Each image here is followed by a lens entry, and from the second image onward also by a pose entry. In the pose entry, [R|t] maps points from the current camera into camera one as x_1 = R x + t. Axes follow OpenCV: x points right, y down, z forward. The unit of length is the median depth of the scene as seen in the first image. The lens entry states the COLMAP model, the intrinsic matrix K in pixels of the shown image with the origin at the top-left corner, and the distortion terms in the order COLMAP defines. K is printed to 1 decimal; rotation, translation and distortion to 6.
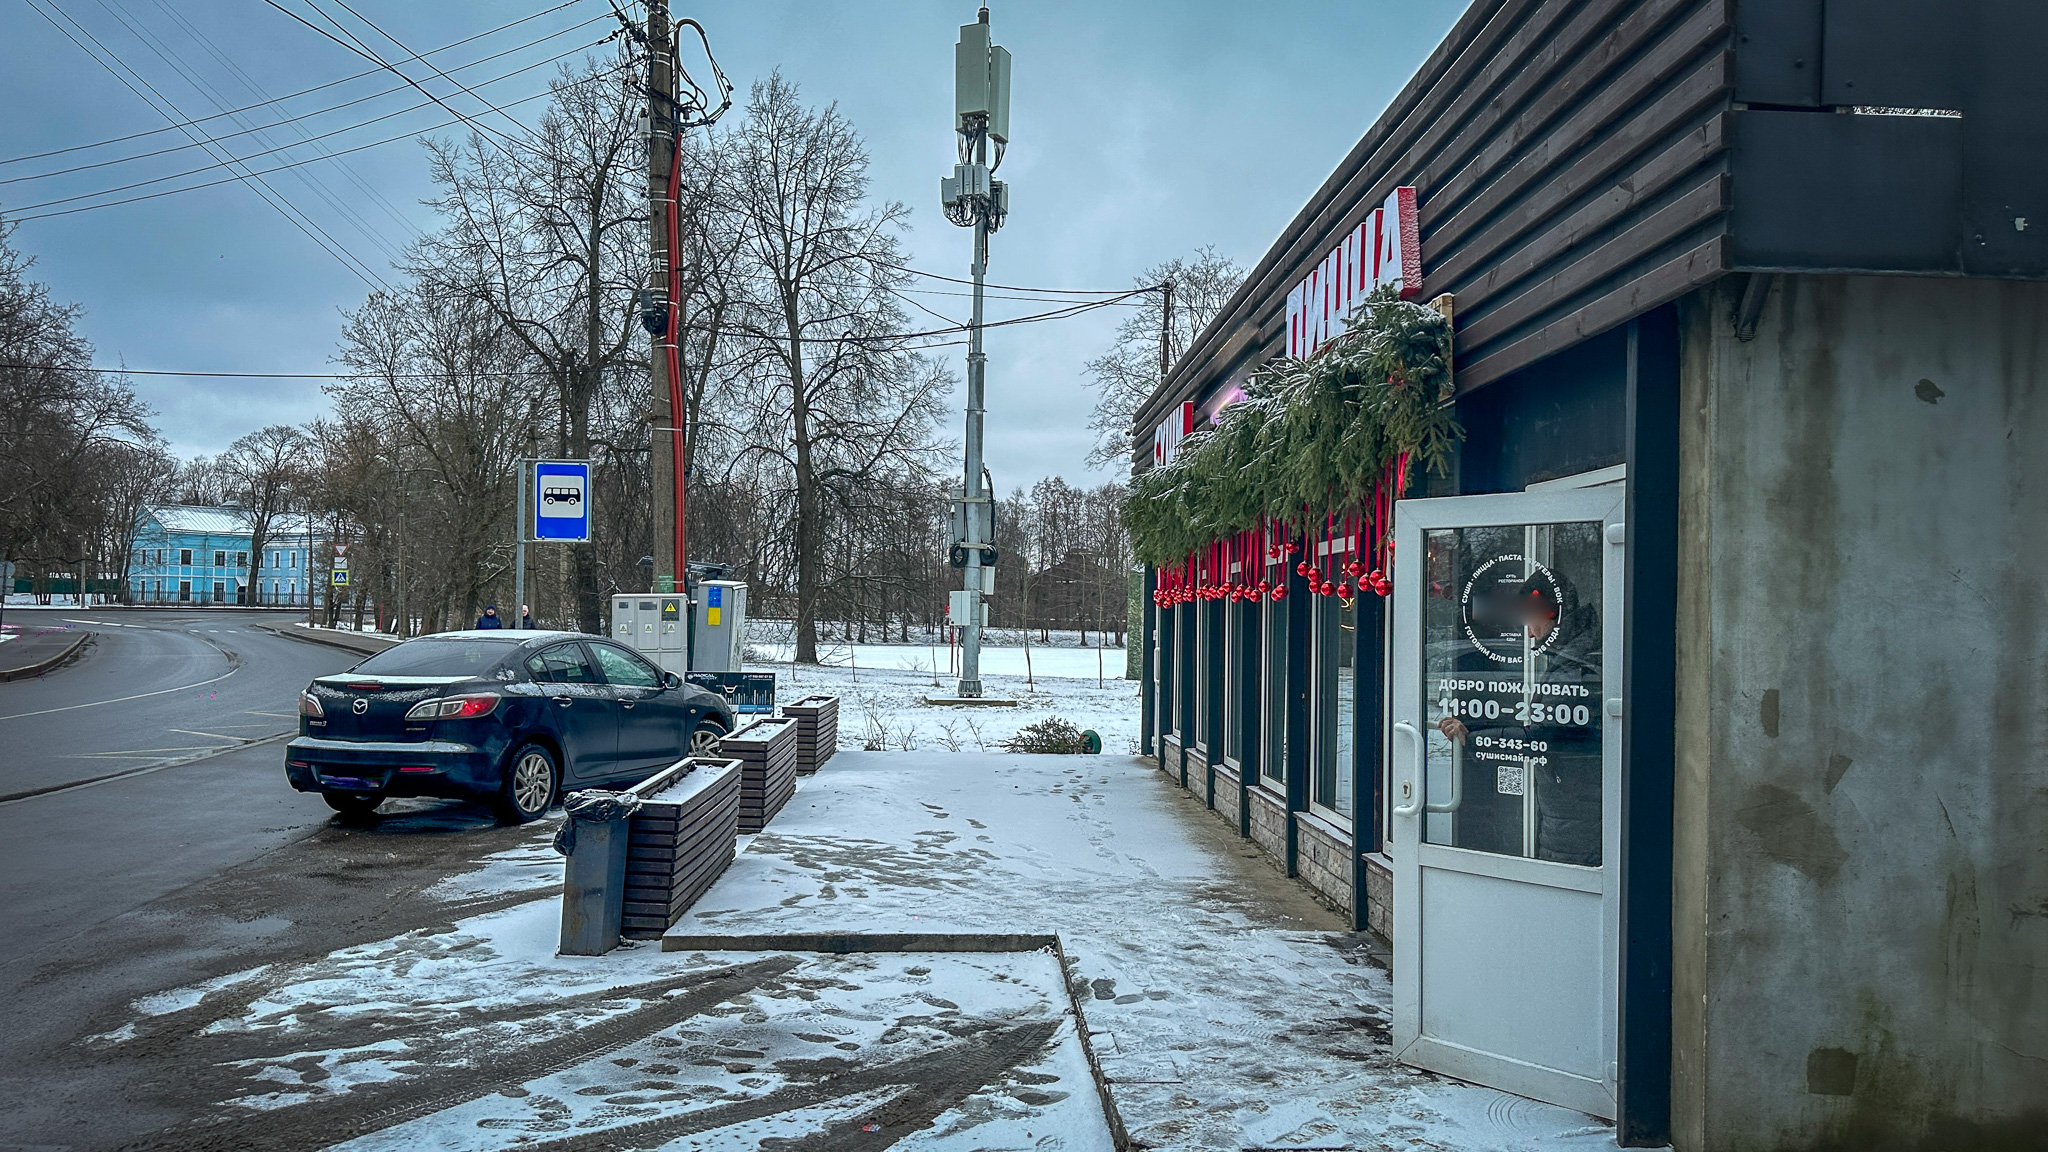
lens RADIAL K [[1467.0, 0, 1012.8], [0, 1467.0, 614.8], [0, 0, 1]] dist [0.040927, -0.028793]
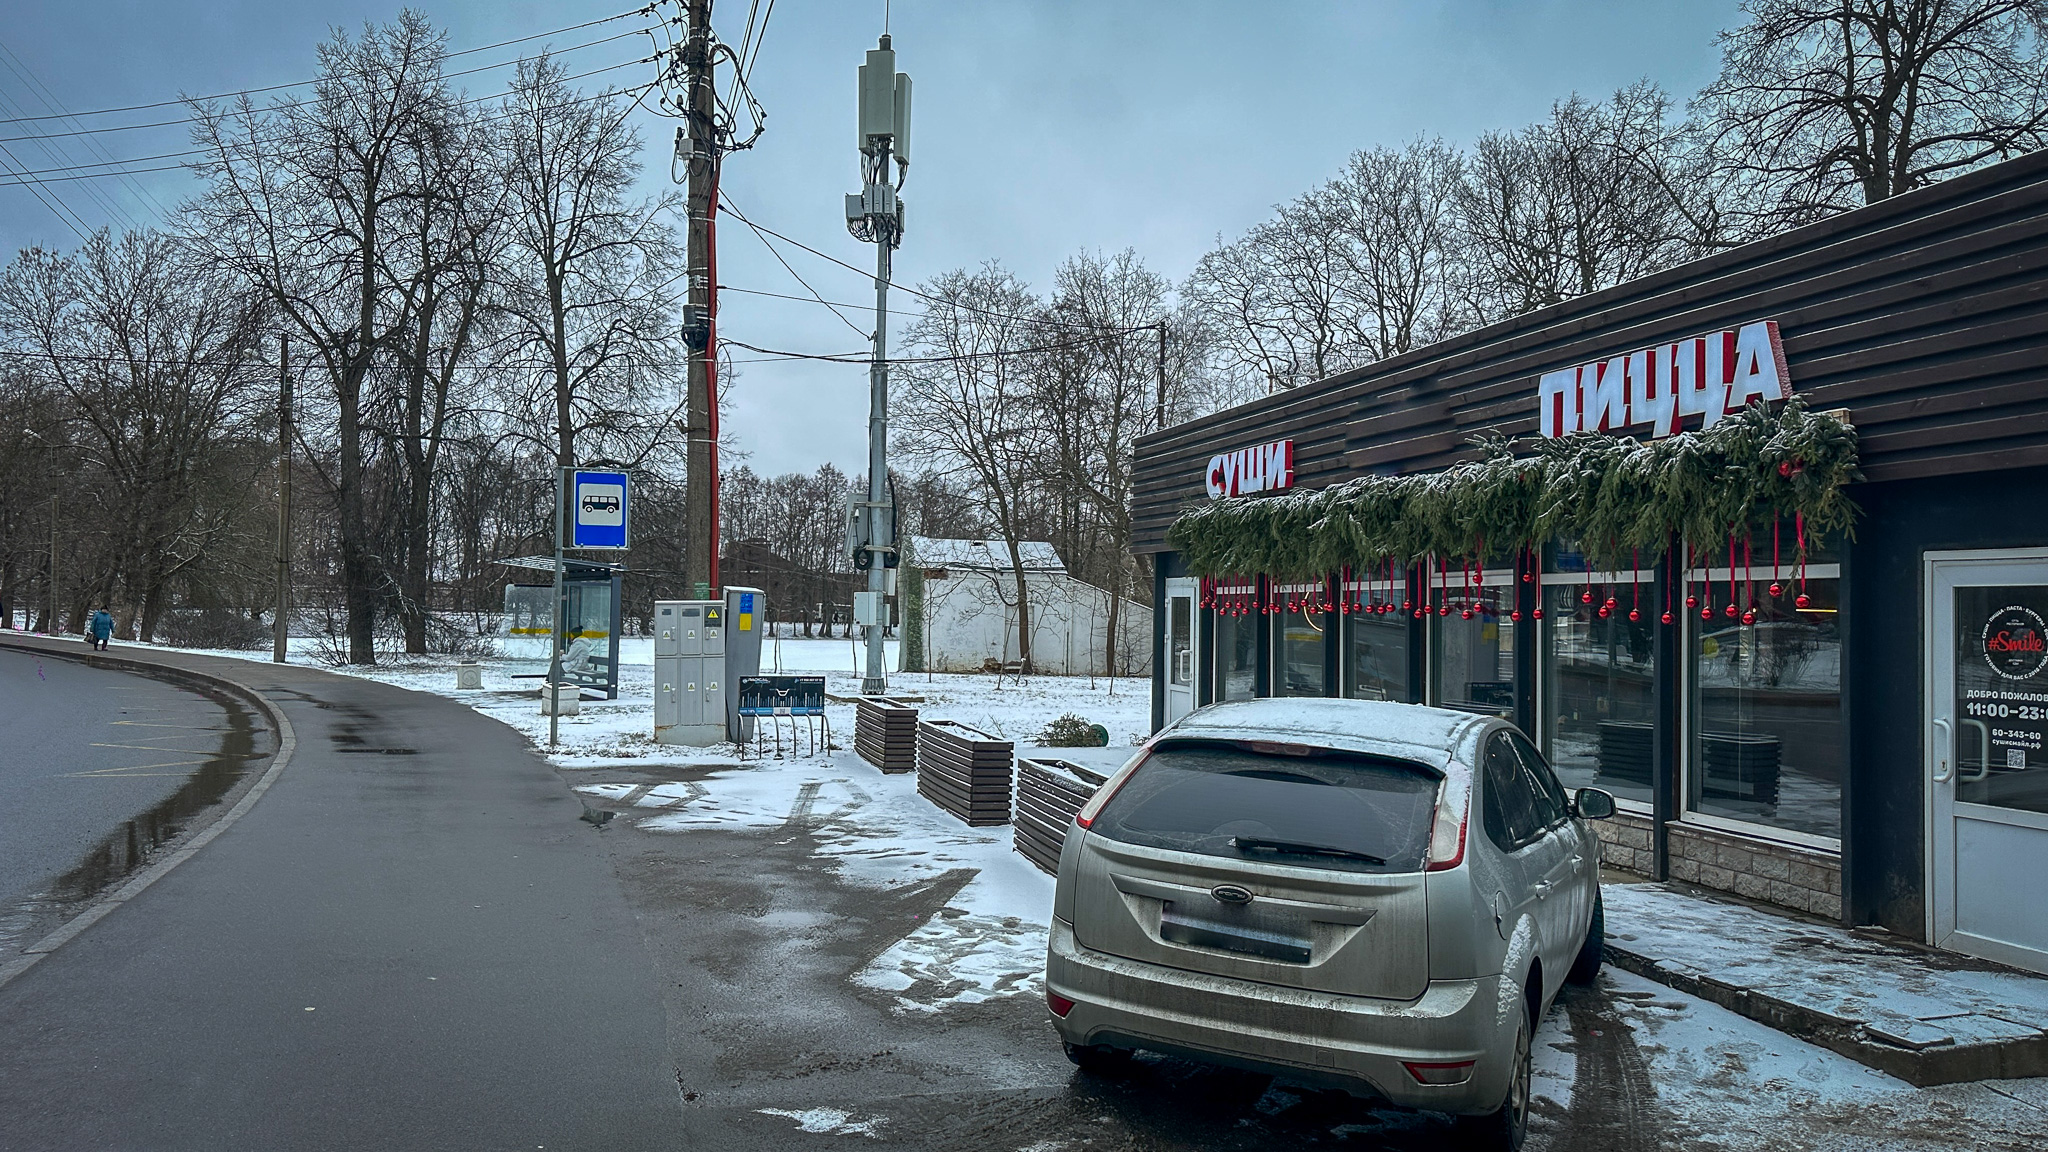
lens RADIAL K [[1467.0, 0, 1035.3], [0, 1467.0, 588.6], [0, 0, 1]] dist [0.040927, -0.028793]
pose [[0.968123, 0.001016, 0.250474, -0.179310], [0.001475, 0.999951, -0.009759, -0.008186], [-0.250472, 0.009817, 0.968074, -0.035227]]
